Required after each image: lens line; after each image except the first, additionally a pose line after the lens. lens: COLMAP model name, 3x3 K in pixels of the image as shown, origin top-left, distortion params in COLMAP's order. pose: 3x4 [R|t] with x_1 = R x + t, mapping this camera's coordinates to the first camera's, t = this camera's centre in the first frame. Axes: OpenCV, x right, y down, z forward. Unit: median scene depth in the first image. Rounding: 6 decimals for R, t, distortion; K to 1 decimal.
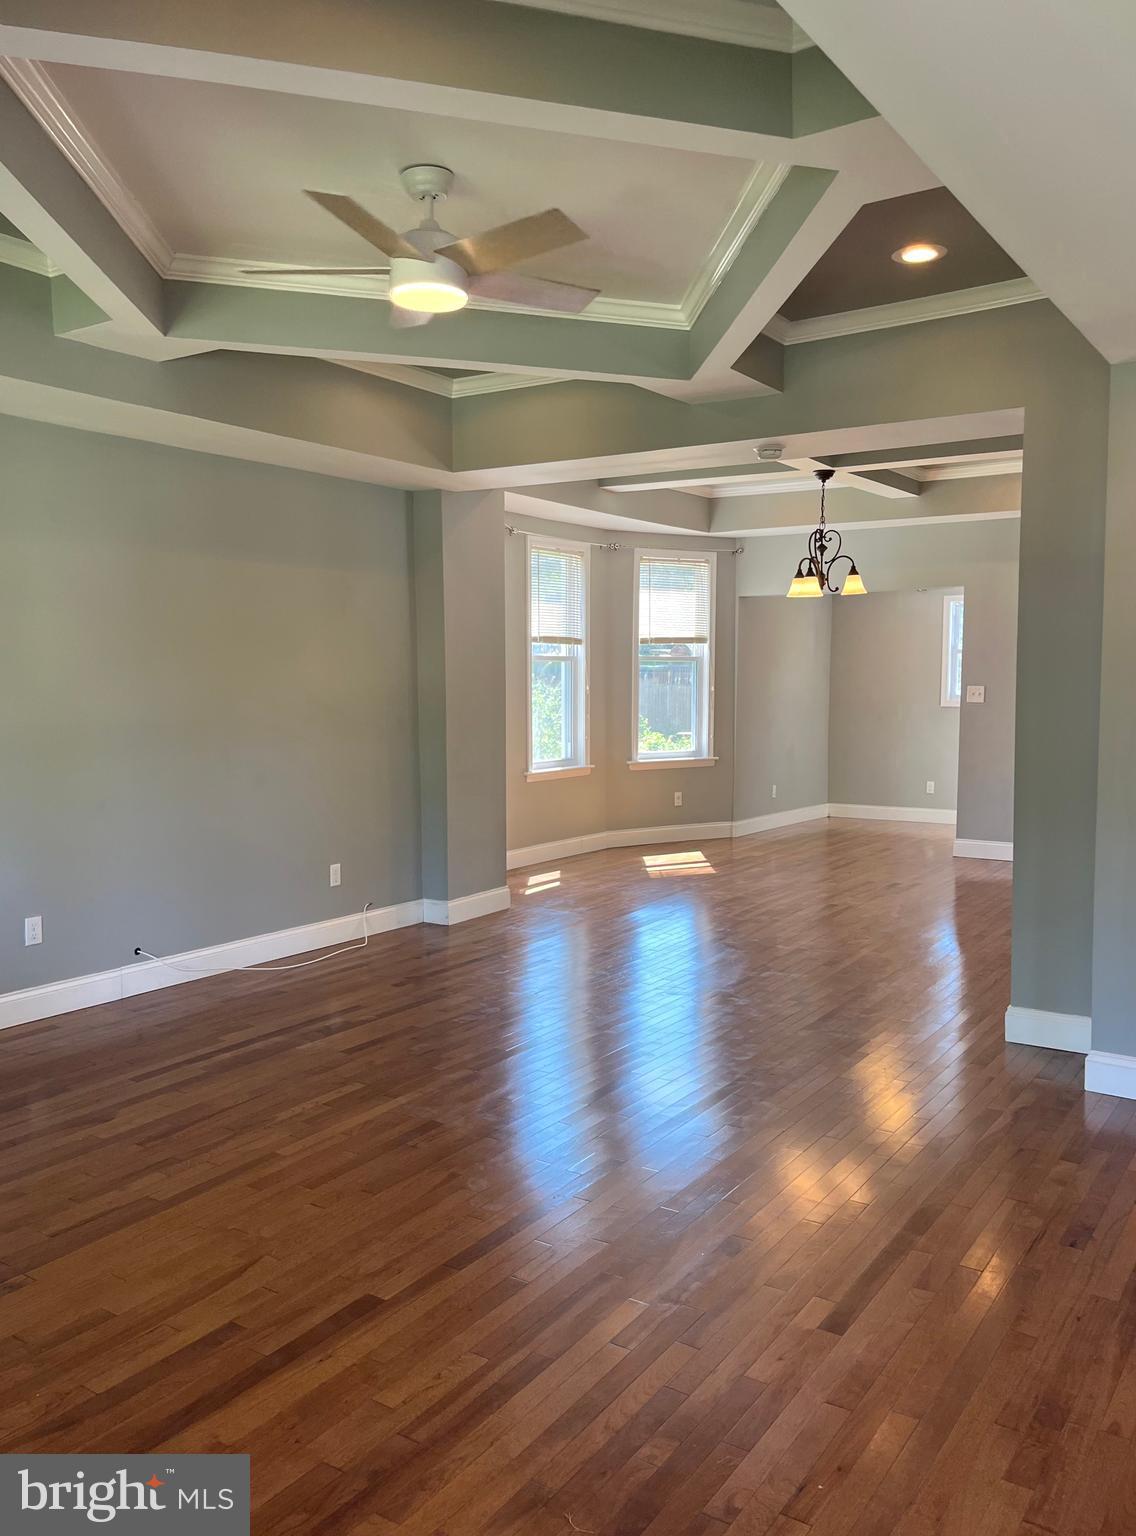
lens RADIAL K [[1158.5, 0, 557.7], [0, 1158.5, 780.3], [0, 0, 1]] dist [-0.009394, 0.002488]
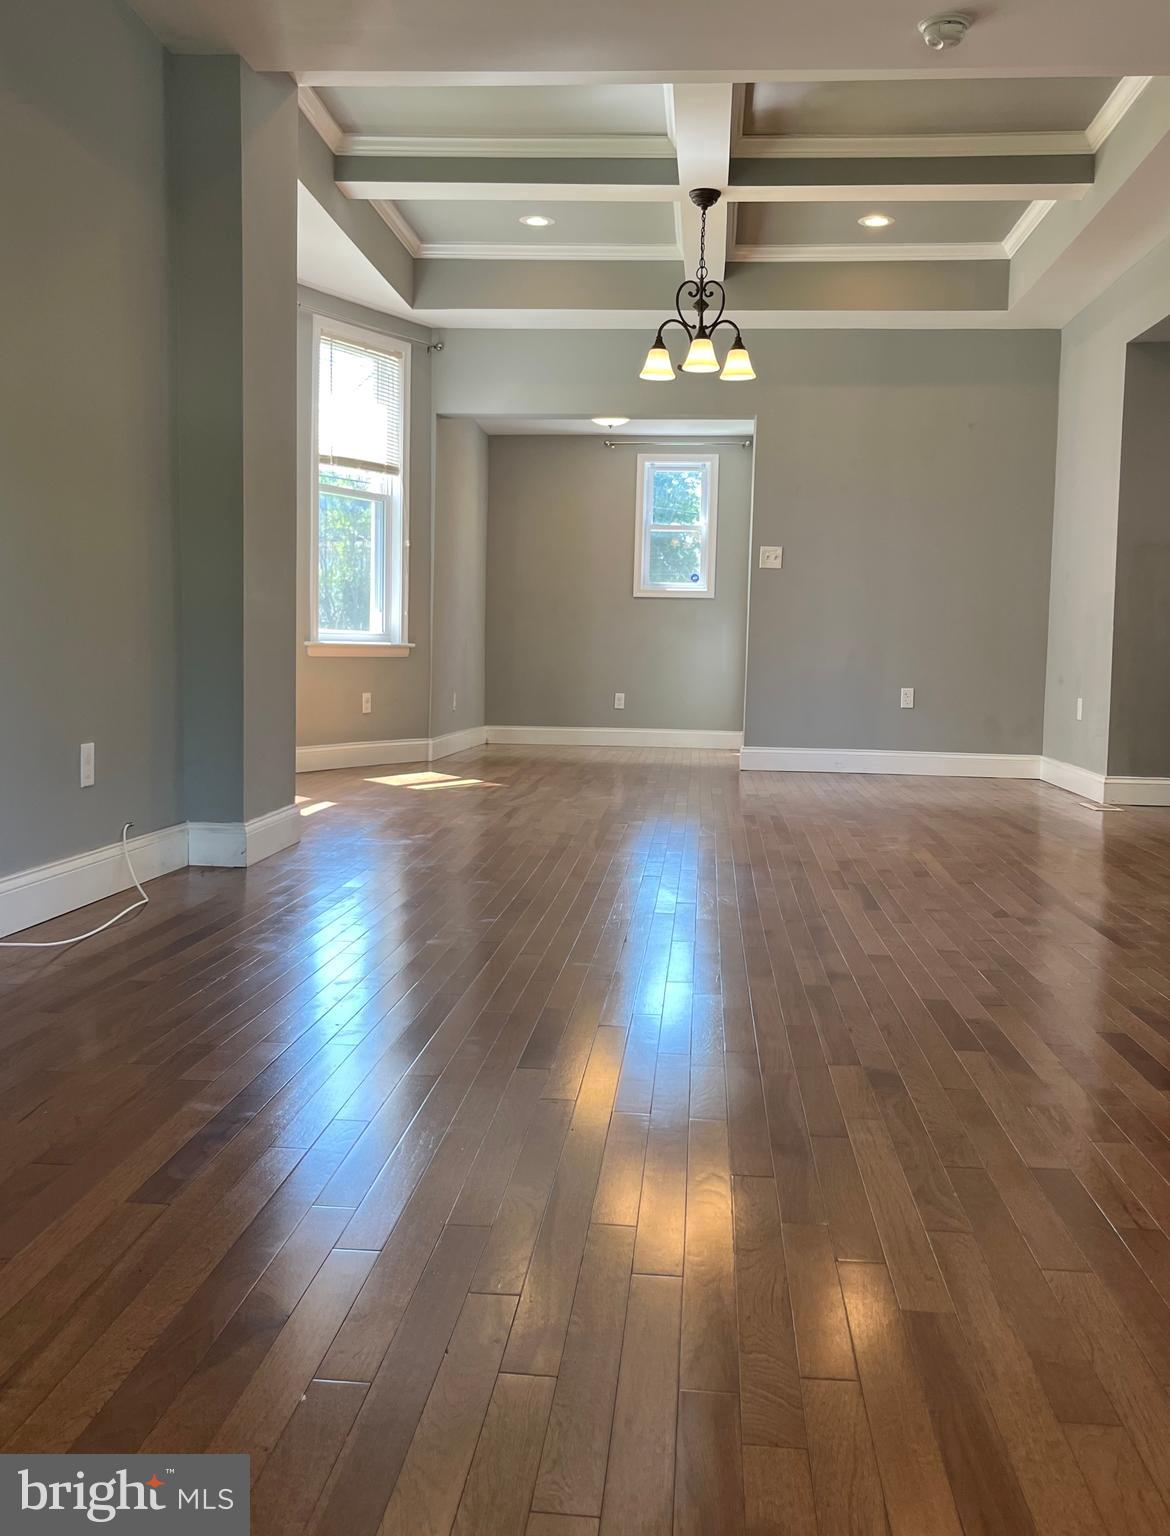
lens RADIAL K [[1384.7, 0, 601.6], [0, 1384.7, 771.0], [0, 0, 1]] dist [0.006068, 0.003261]
pose [[0.865509, -0.024411, 0.500298, -0.185030], [0.022770, 0.999697, 0.009387, 0.052320], [-0.500375, 0.003267, 0.865802, 0.234010]]
